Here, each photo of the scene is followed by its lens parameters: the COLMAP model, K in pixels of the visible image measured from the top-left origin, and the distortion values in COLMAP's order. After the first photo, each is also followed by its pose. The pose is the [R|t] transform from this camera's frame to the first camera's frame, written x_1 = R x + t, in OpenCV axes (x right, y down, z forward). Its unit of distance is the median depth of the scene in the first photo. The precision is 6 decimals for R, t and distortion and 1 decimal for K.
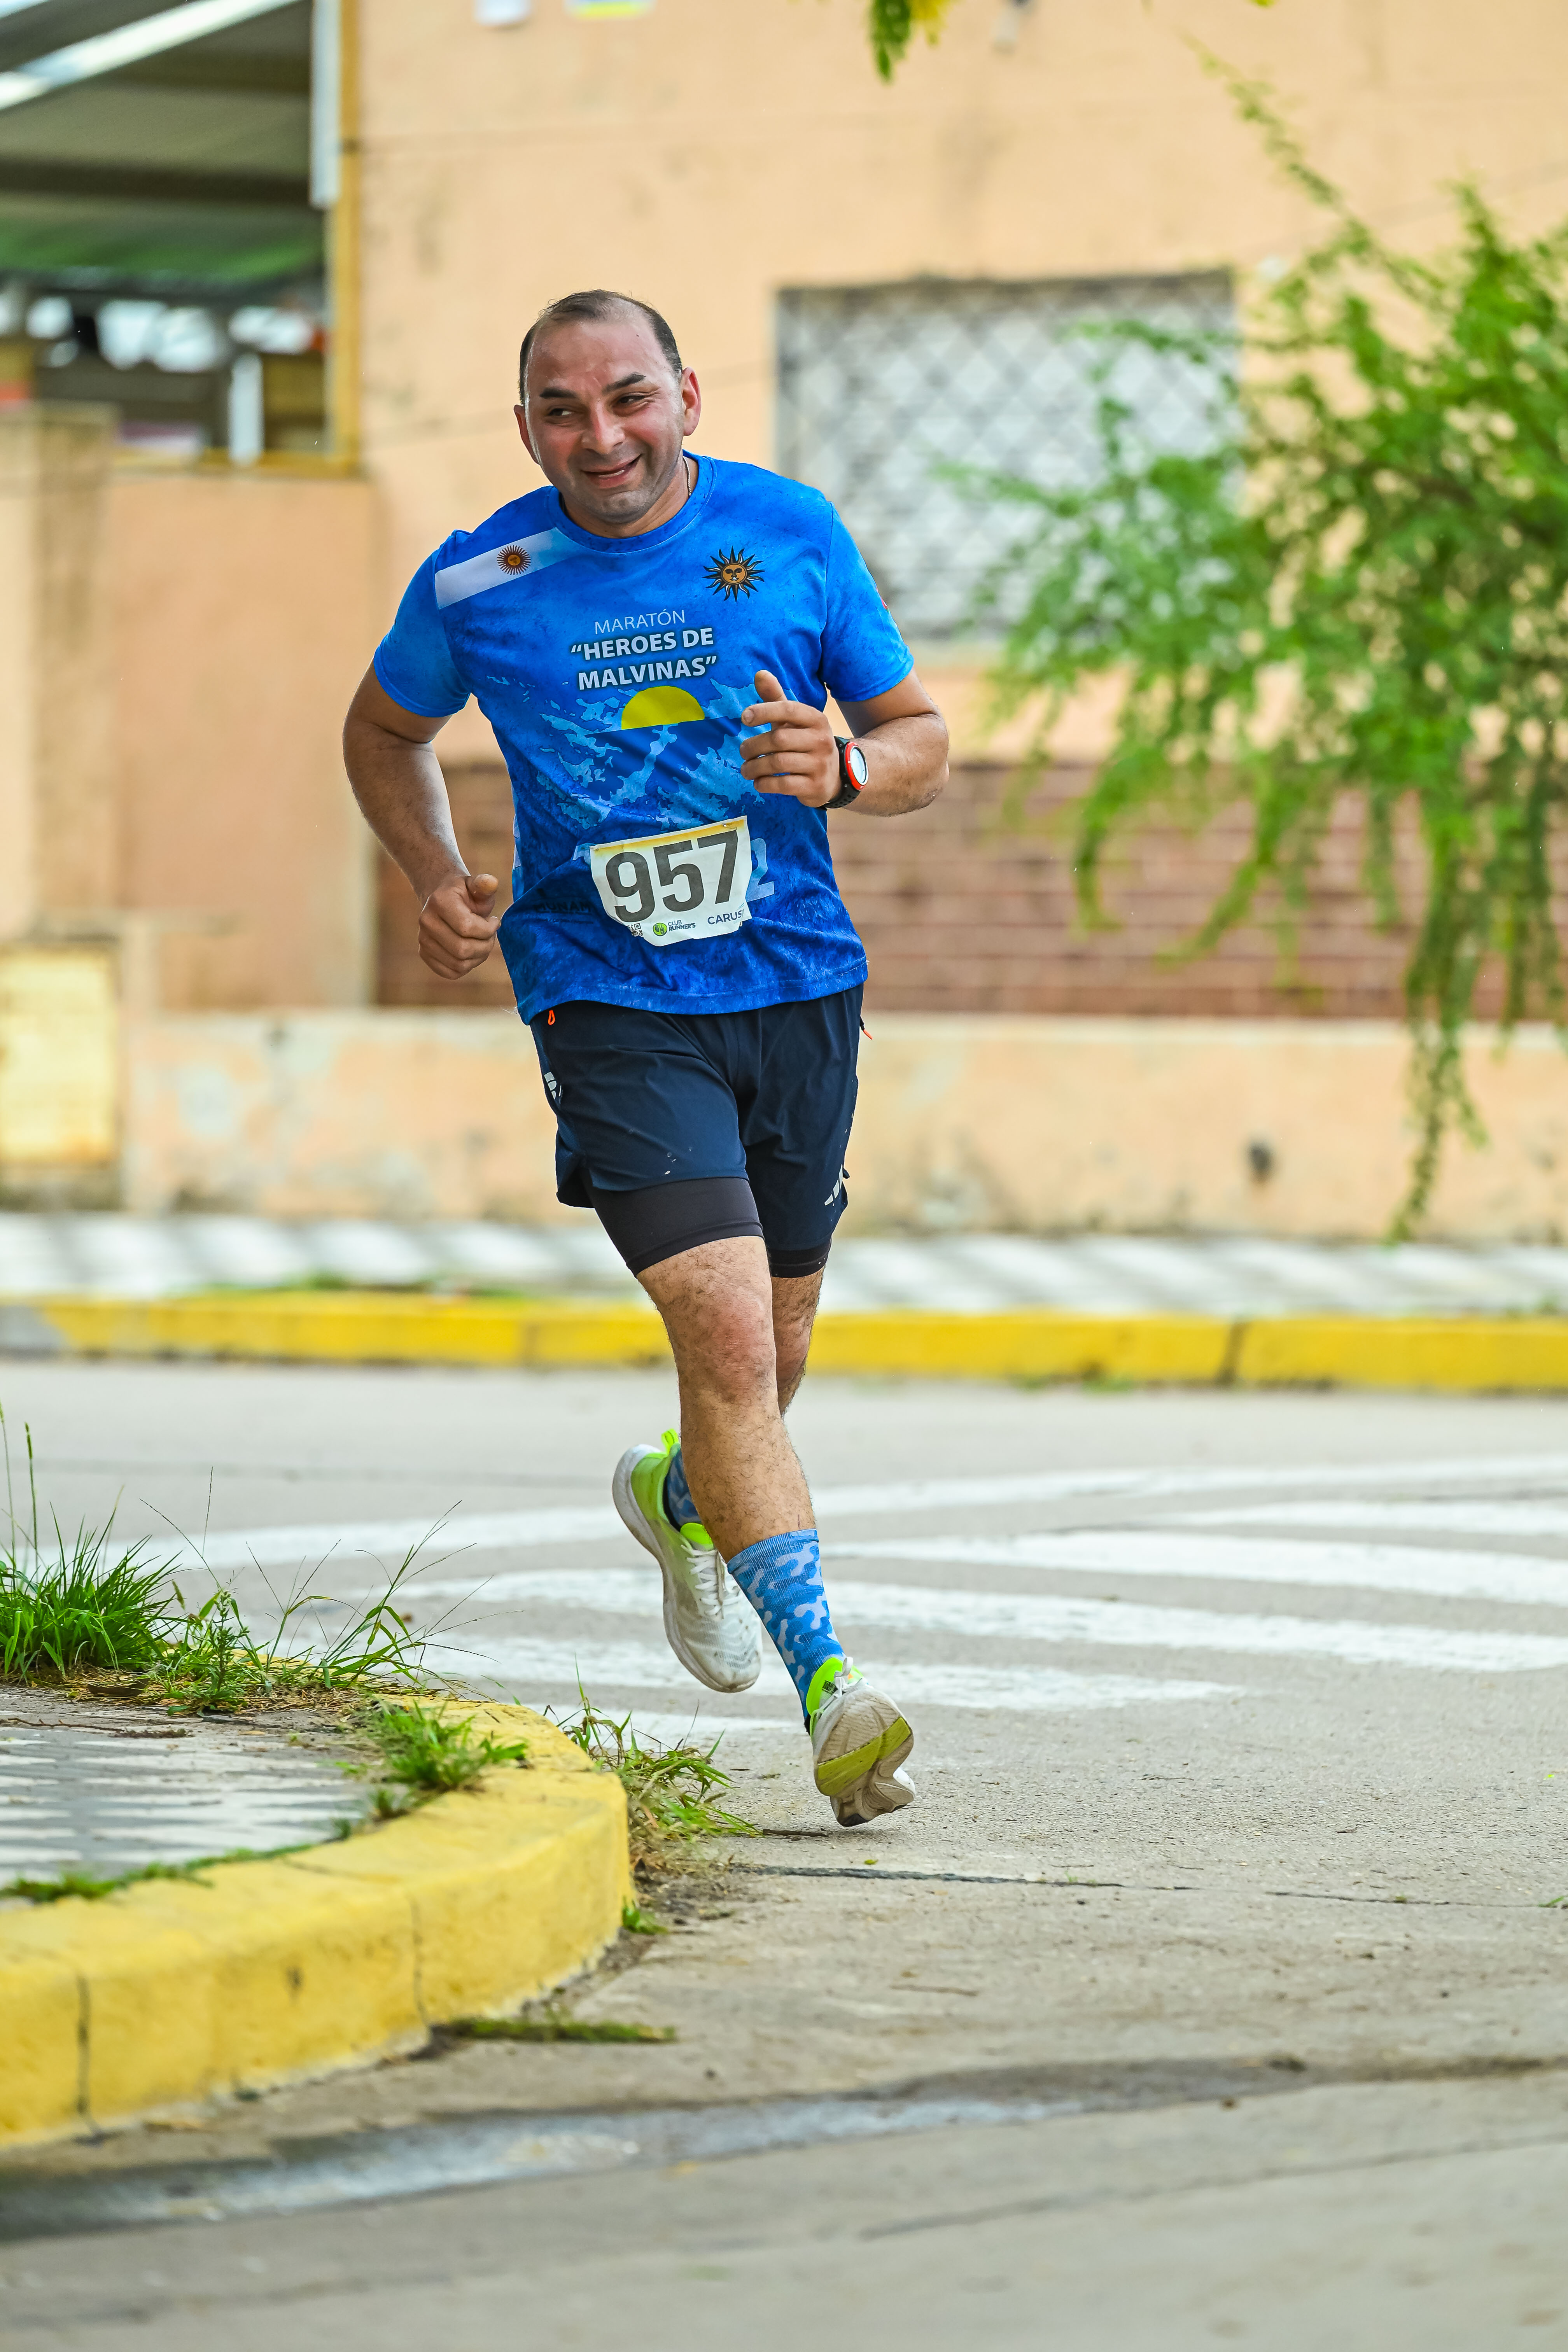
lens RADIAL K [[13086.5, 0, 1029.4], [0, 13086.5, 1342.5], [0, 0, 1]] dist [-0.041256, 0.000000]
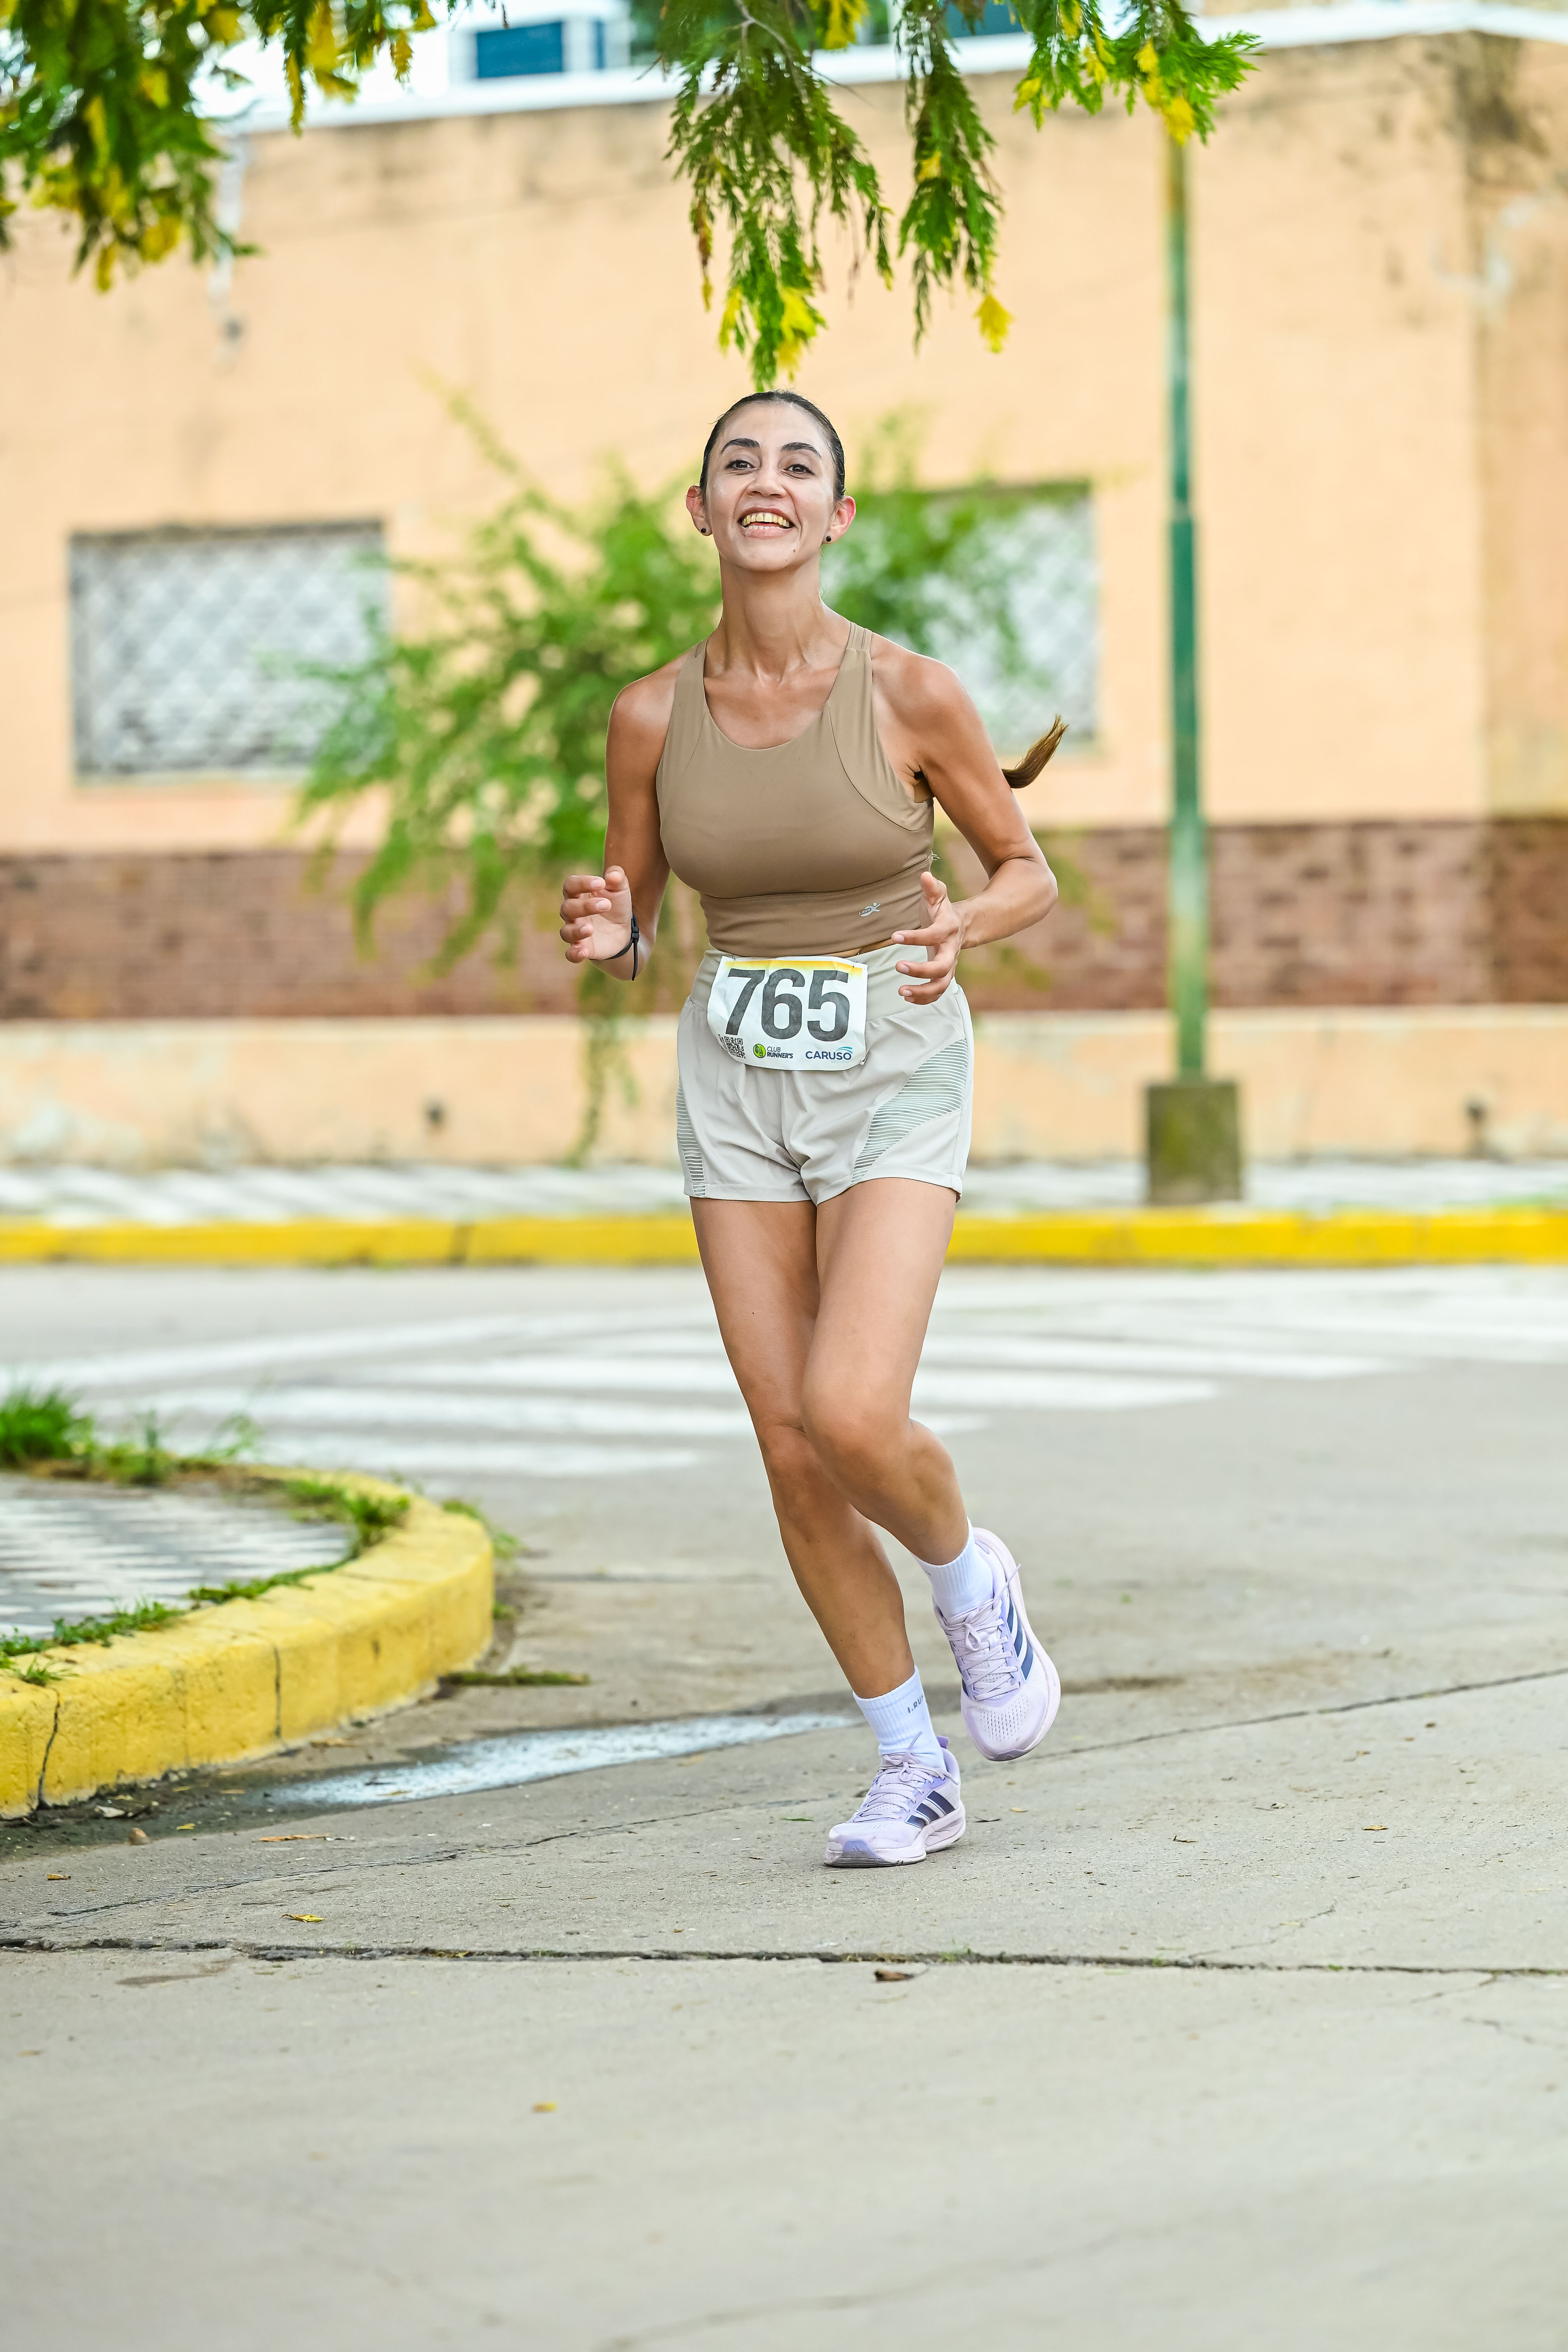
lens RADIAL K [[8984.6, 0, 792.8], [0, 8984.6, 1169.3], [0, 0, 1]] dist [0.023545, 0.000000]
pose [[0.995121, -0.024896, 0.095470, -0.093589], [0.025658, 0.999648, -0.006760, 0.000716], [-0.095269, 0.009176, 0.995409, -0.049101]]
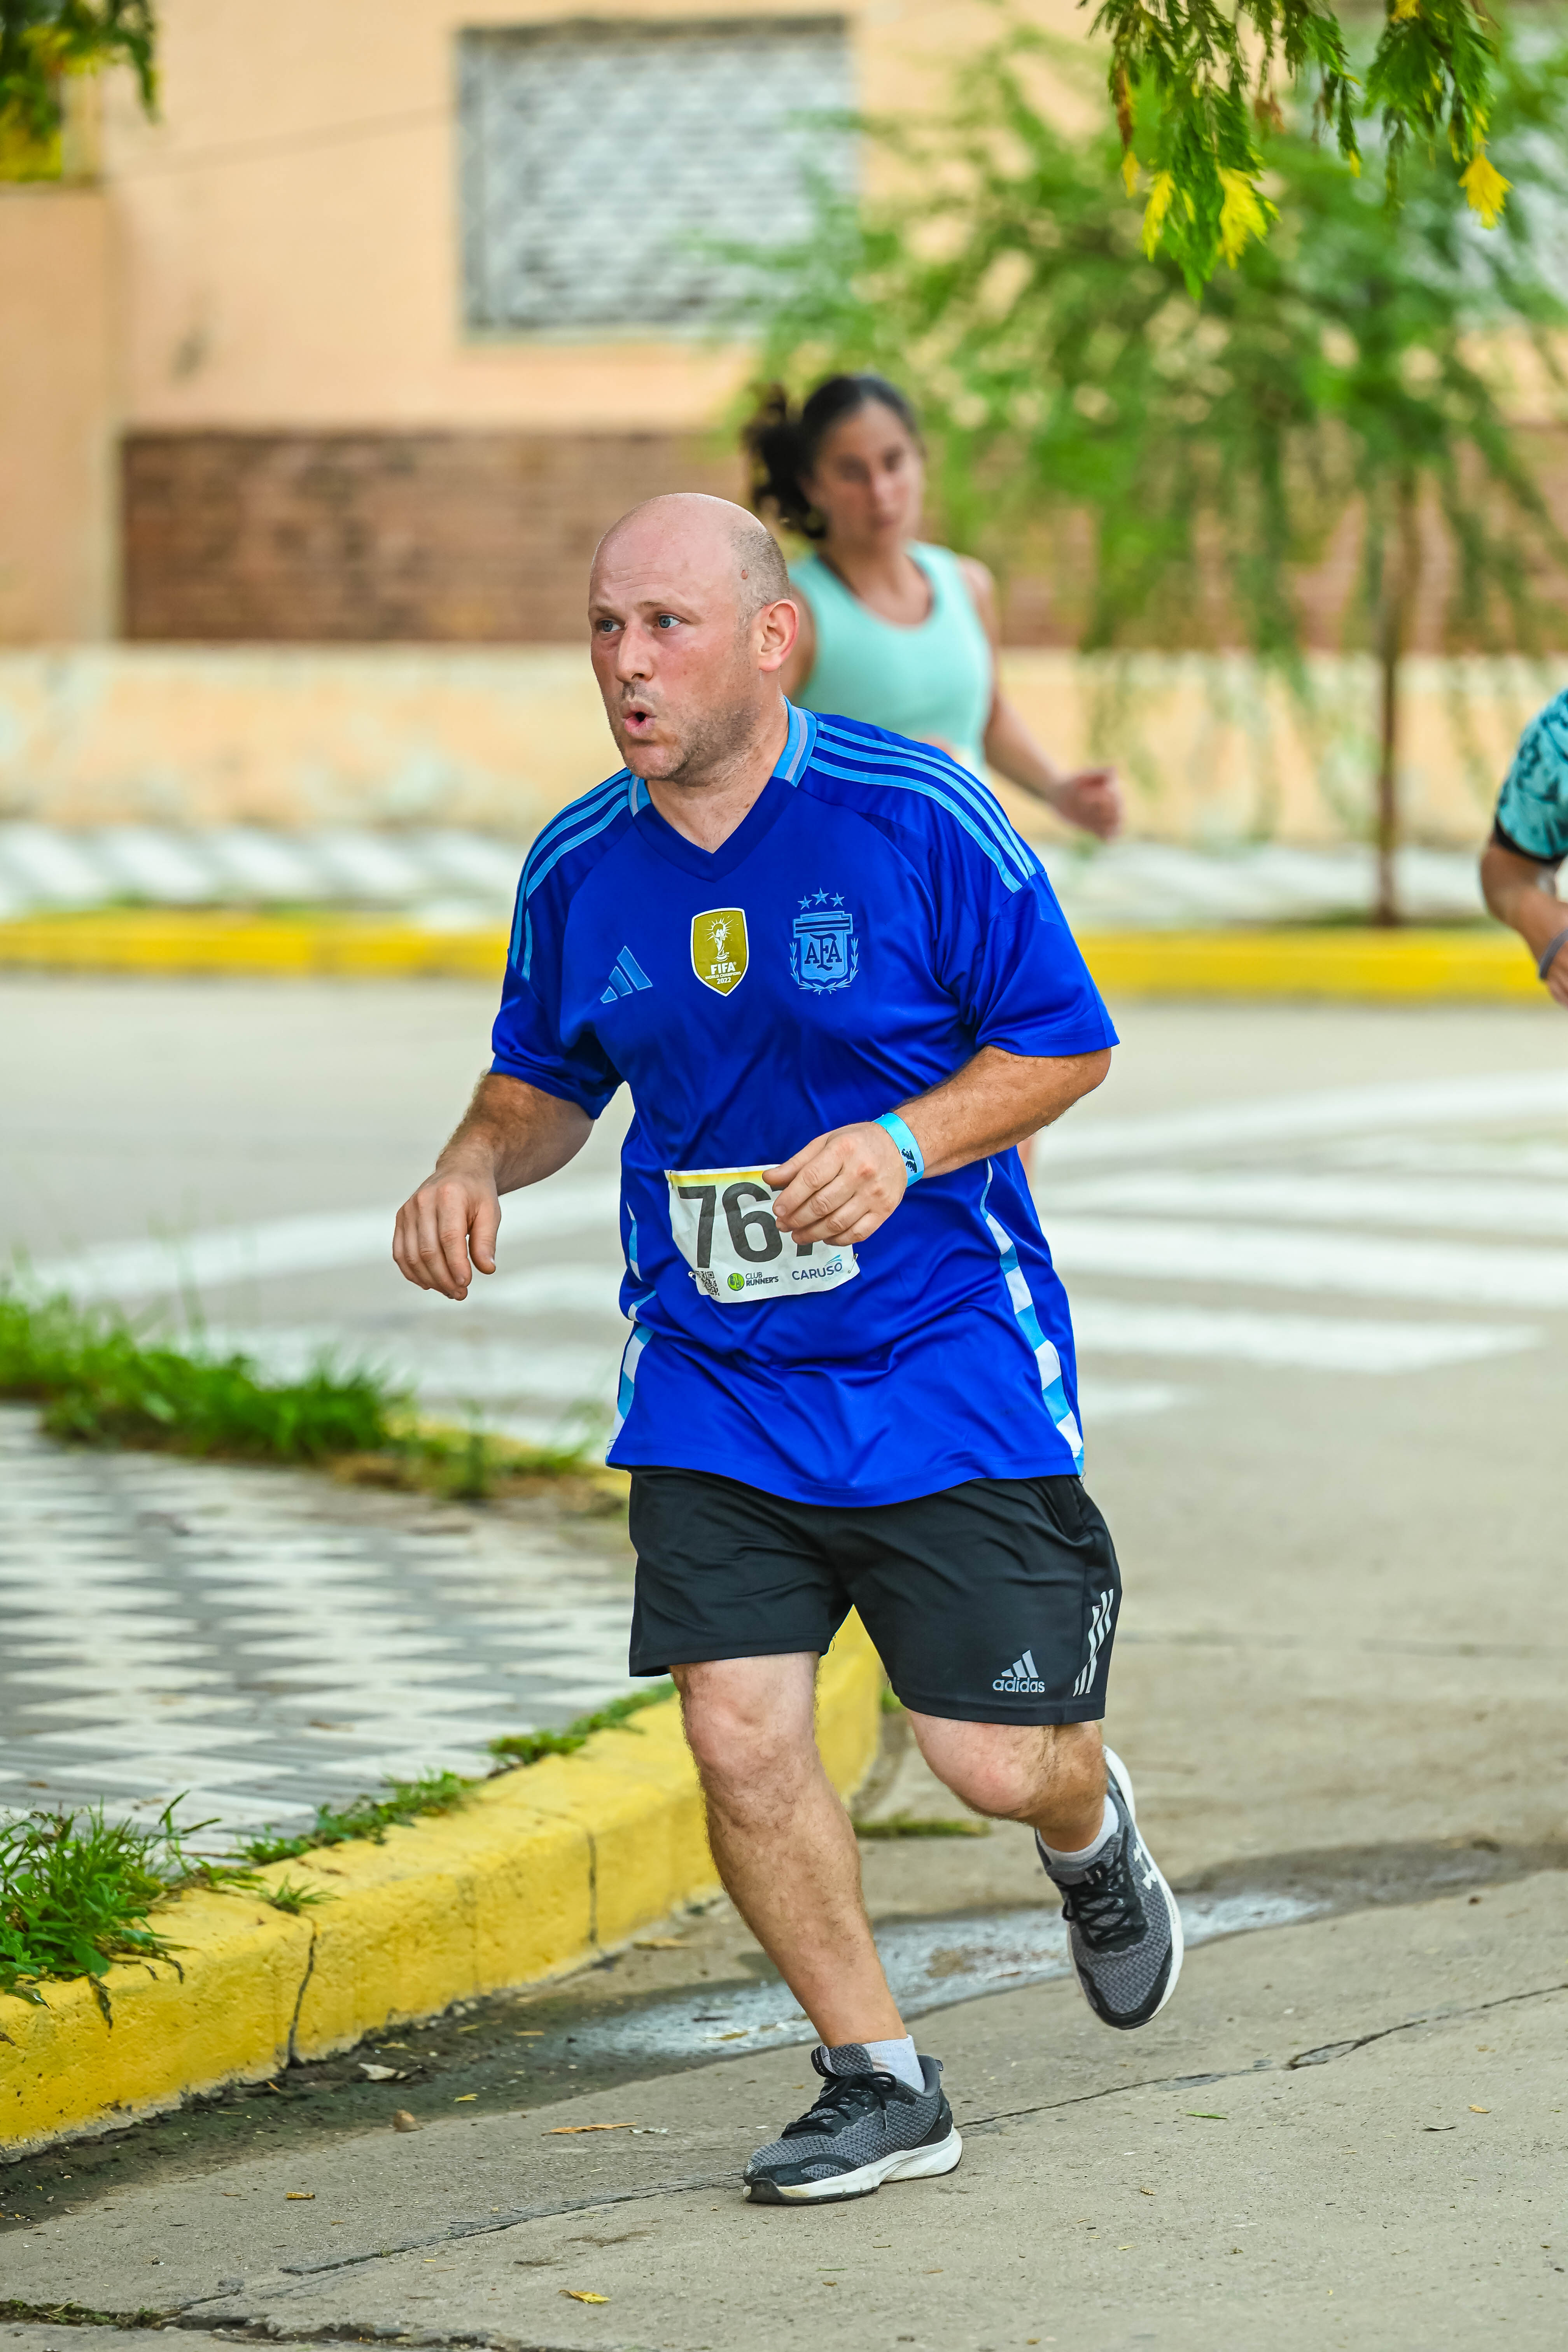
lens RADIAL K [[11286.6, 0, 958.0], [0, 11286.6, 1163.8], [0, 0, 1]] dist [0.035304, 0.000000]
pose [[0.998330, -0.021734, 0.053532, -0.078808], [0.019501, 0.998932, 0.041878, -0.050802], [-0.054385, -0.040764, 0.997688, -0.067491]]
